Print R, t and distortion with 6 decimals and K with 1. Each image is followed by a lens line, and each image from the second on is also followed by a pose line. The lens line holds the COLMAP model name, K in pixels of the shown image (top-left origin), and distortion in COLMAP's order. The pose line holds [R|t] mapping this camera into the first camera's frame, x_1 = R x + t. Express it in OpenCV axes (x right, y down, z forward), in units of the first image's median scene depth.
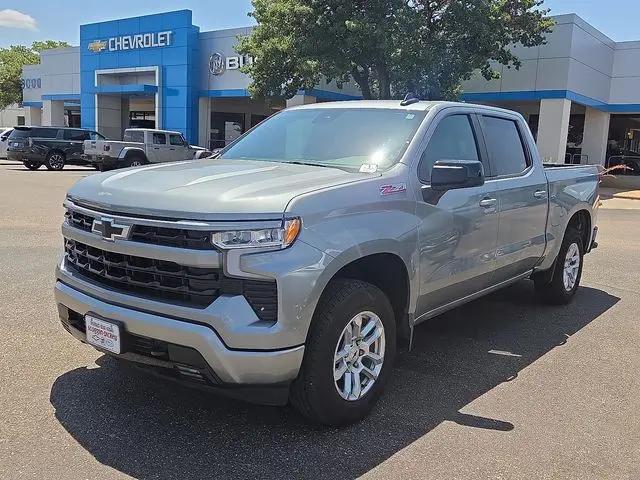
lens RADIAL K [[676.0, 0, 330.6], [0, 676.0, 237.3], [0, 0, 1]] dist [0.190688, 0.000000]
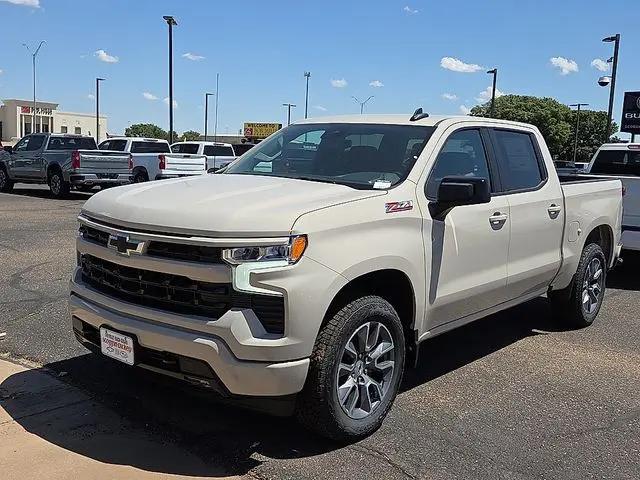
lens RADIAL K [[816.3, 0, 319.5], [0, 816.3, 236.2], [0, 0, 1]] dist [0.252174, 0.000000]
pose [[0.999425, 0.005723, -0.033418, 0.014941], [-0.006078, 0.999926, -0.010547, -0.013056], [0.033355, 0.010744, 0.999386, -0.237989]]
